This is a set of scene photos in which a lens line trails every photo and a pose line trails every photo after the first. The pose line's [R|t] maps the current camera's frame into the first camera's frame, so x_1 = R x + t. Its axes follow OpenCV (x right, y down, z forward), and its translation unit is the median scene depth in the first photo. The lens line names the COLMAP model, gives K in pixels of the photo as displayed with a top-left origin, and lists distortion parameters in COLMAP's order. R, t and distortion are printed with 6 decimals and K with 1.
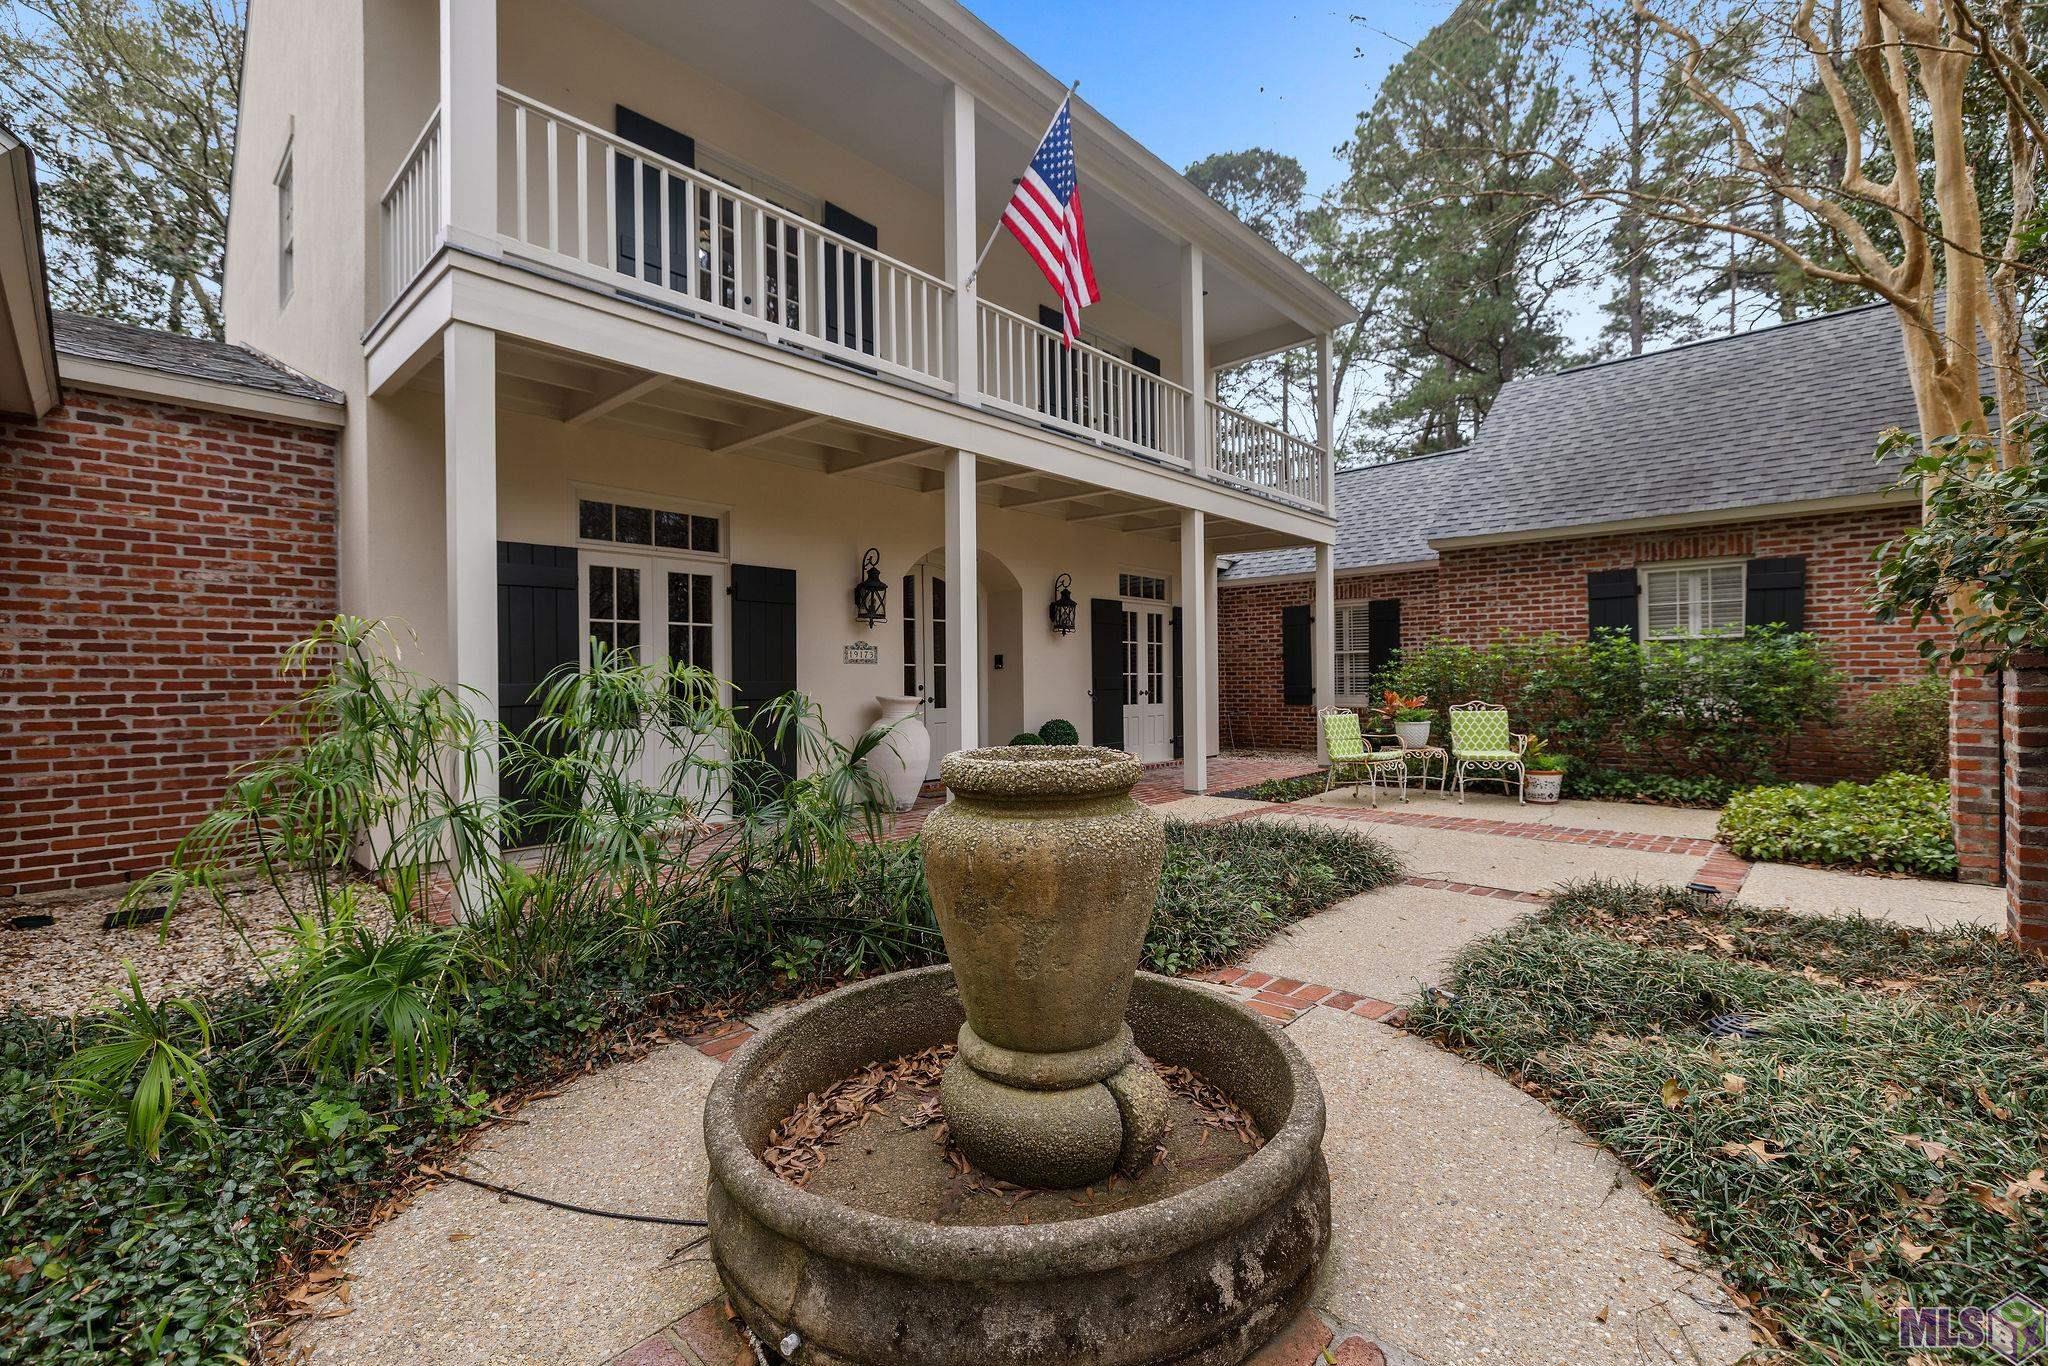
lens RADIAL K [[865.8, 0, 1022.4], [0, 865.8, 680.4], [0, 0, 1]] dist [0.003724, 0.000767]
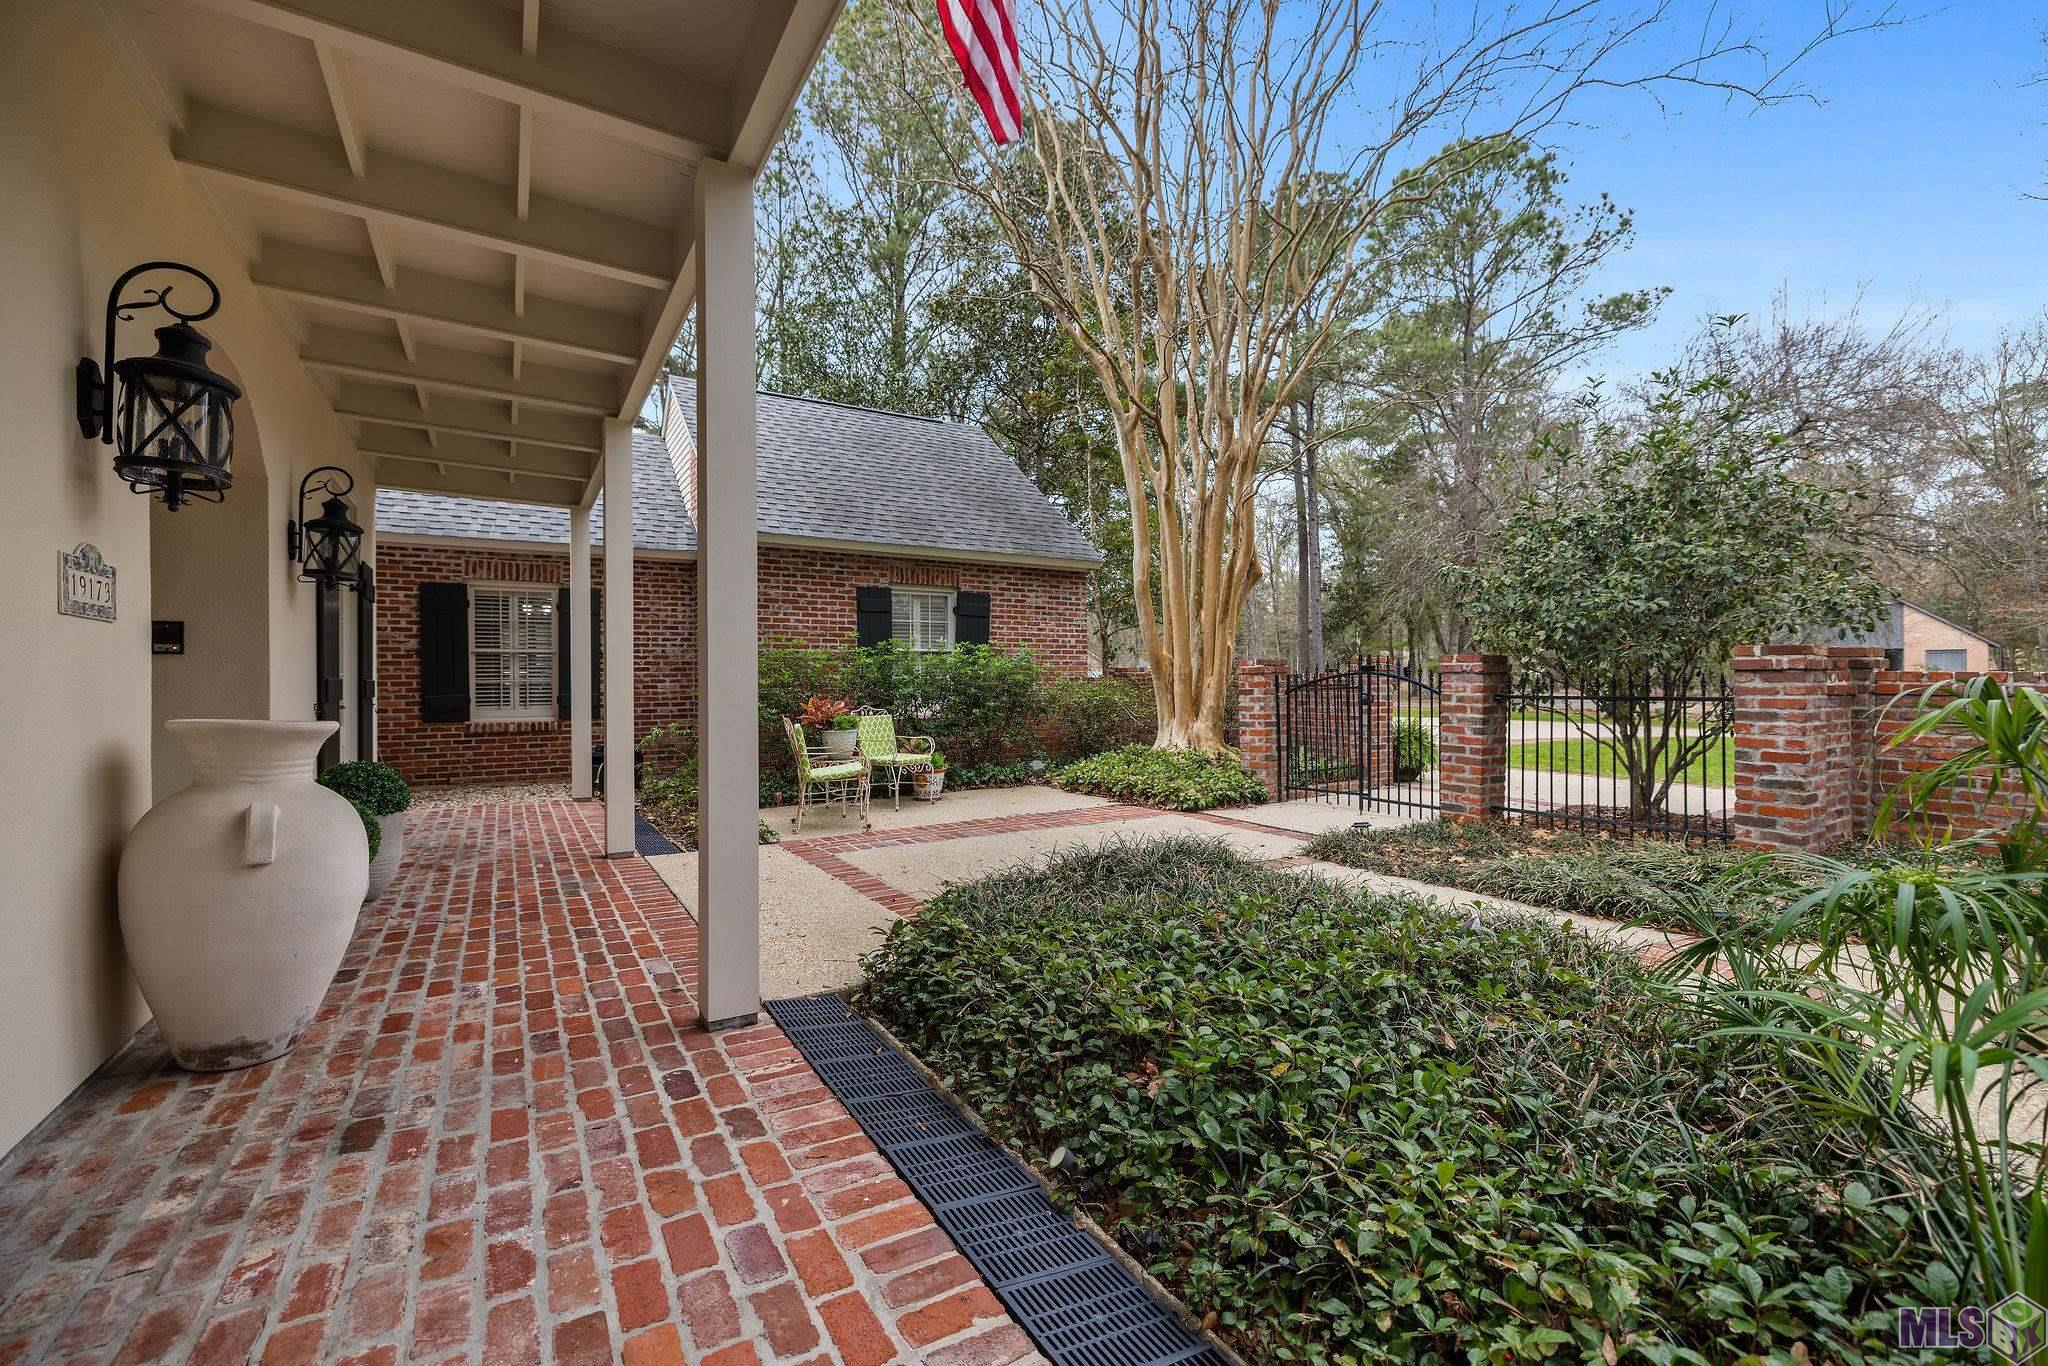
lens RADIAL K [[865.8, 0, 1011.5], [0, 865.8, 688.9], [0, 0, 1]] dist [0.003724, 0.000767]
pose [[0.286369, 0.000090, 0.958119, -0.352104], [0.007841, 0.999966, -0.002438, 0.007641], [-0.958087, 0.008211, 0.286359, 0.546599]]
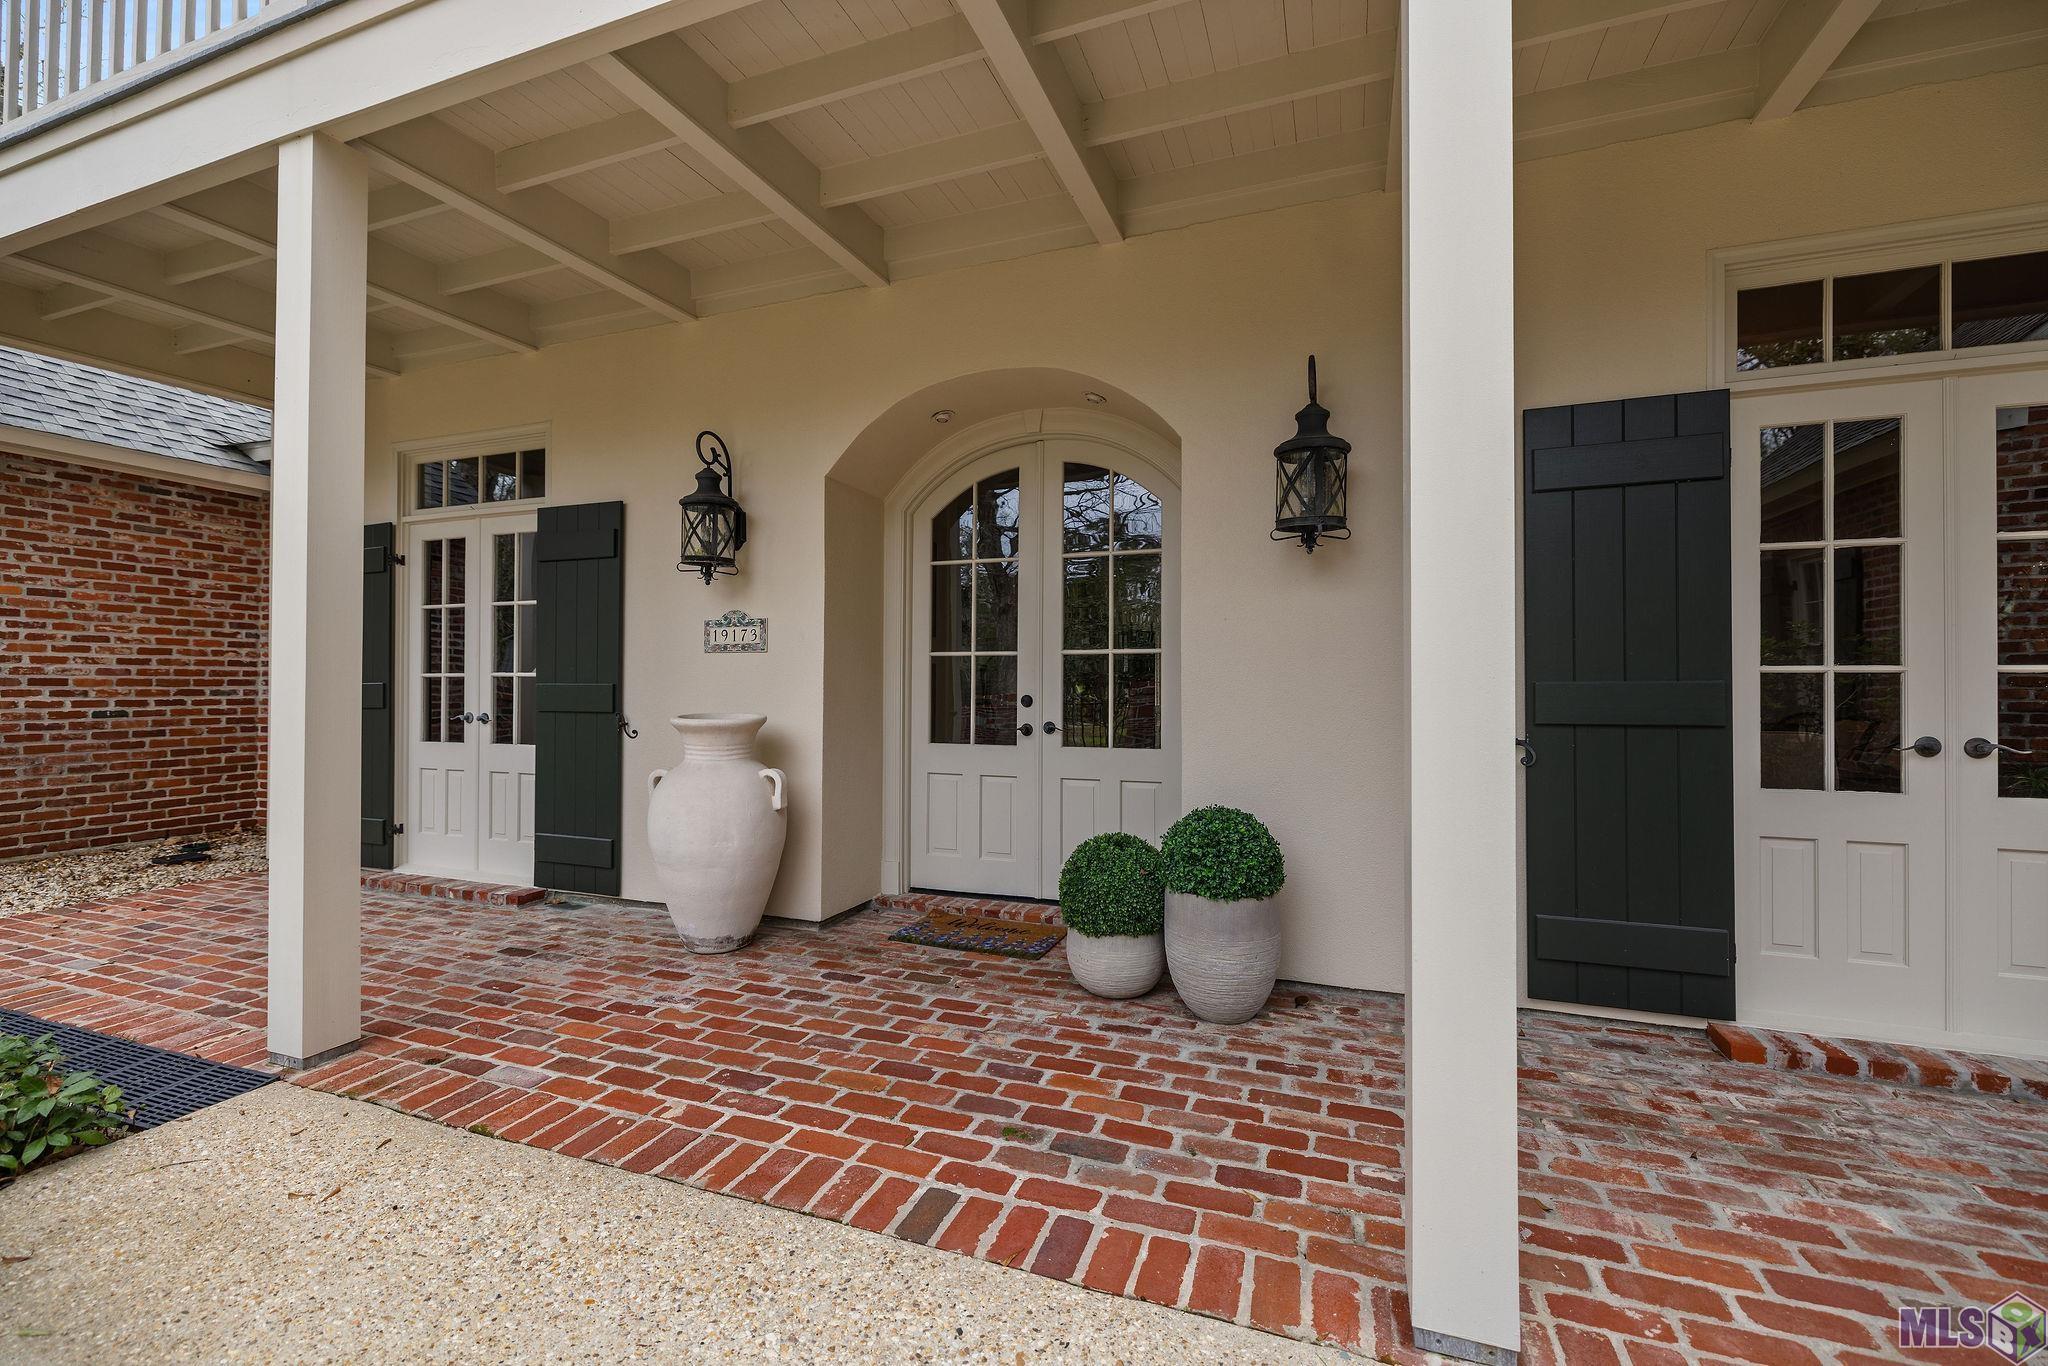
lens RADIAL K [[865.8, 0, 1025.2], [0, 865.8, 671.1], [0, 0, 1]] dist [0.003724, 0.000767]
pose [[0.373728, -0.003575, -0.927531, 0.340473], [-0.004398, 0.999975, -0.005626, -0.005212], [0.927528, 0.006182, 0.373703, 0.875505]]
